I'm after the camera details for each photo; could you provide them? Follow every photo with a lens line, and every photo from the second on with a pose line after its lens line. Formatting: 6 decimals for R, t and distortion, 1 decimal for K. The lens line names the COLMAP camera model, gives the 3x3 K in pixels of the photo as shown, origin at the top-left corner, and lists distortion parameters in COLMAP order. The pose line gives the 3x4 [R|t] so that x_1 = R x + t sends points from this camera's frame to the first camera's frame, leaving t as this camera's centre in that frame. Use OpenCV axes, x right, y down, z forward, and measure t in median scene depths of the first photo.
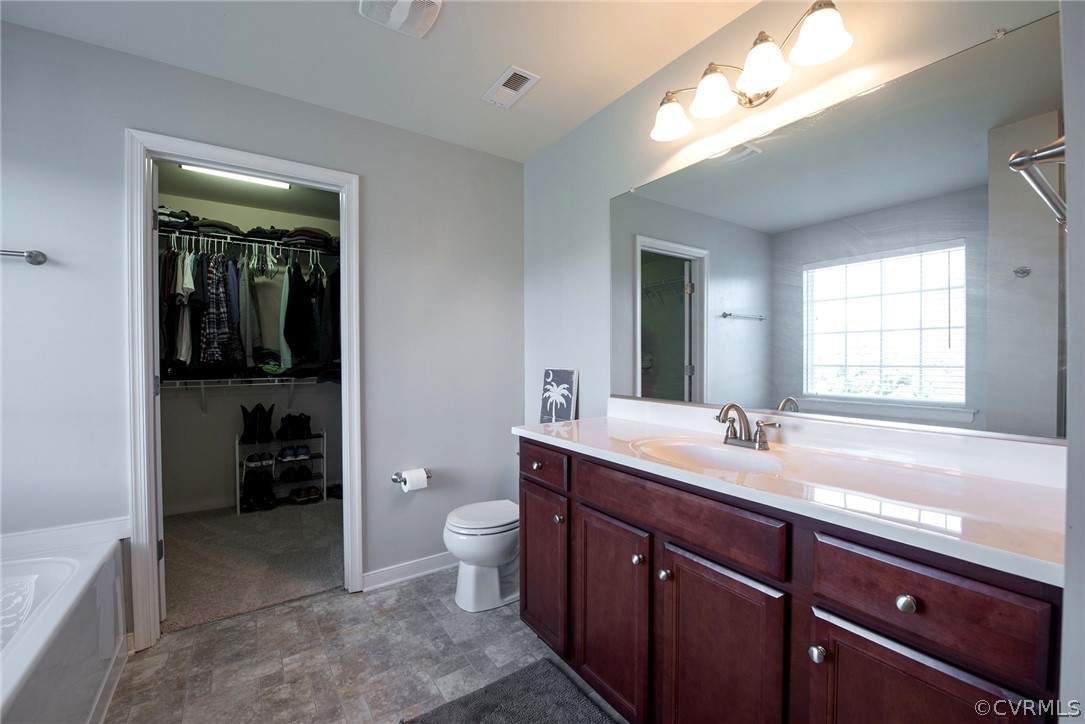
lens RADIAL K [[444.9, 0, 556.2], [0, 444.9, 360.6], [0, 0, 1]] dist [-0.023319, -0.002055]
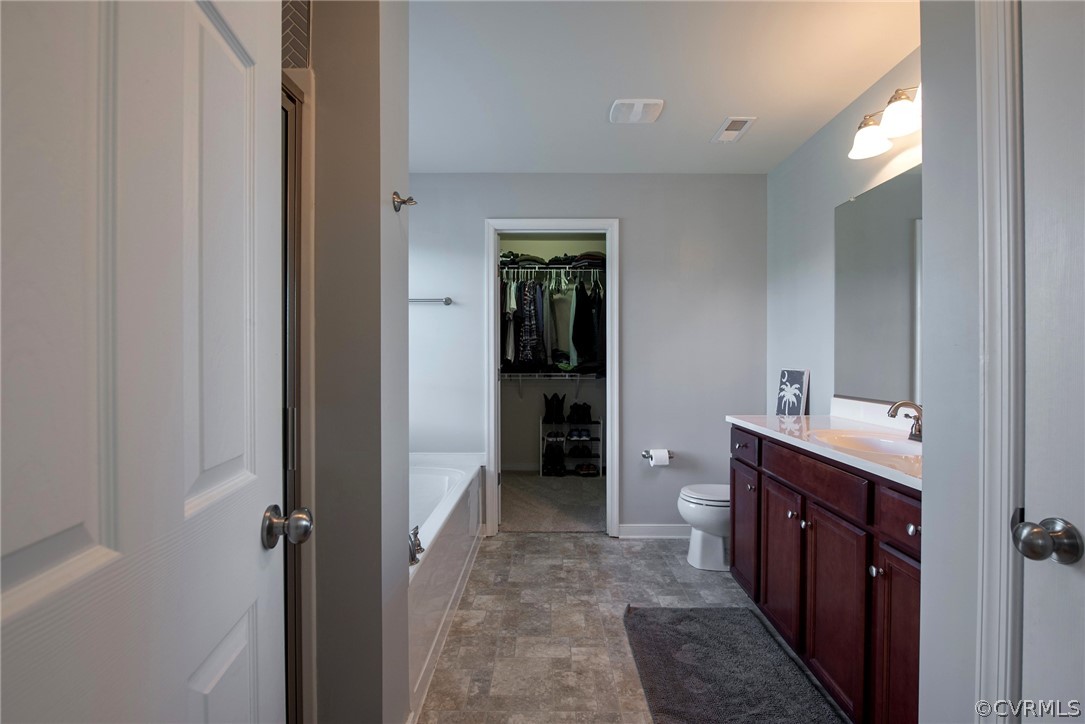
lens RADIAL K [[499.5, 0, 542.1], [0, 499.5, 359.7], [0, 0, 1]] dist [-0.012612, -0.000782]
pose [[0.810558, 0.007599, -0.585609, 0.227555], [-0.009634, 0.999954, -0.000360, 0.000971], [0.585579, 0.005934, 0.810593, -0.319772]]
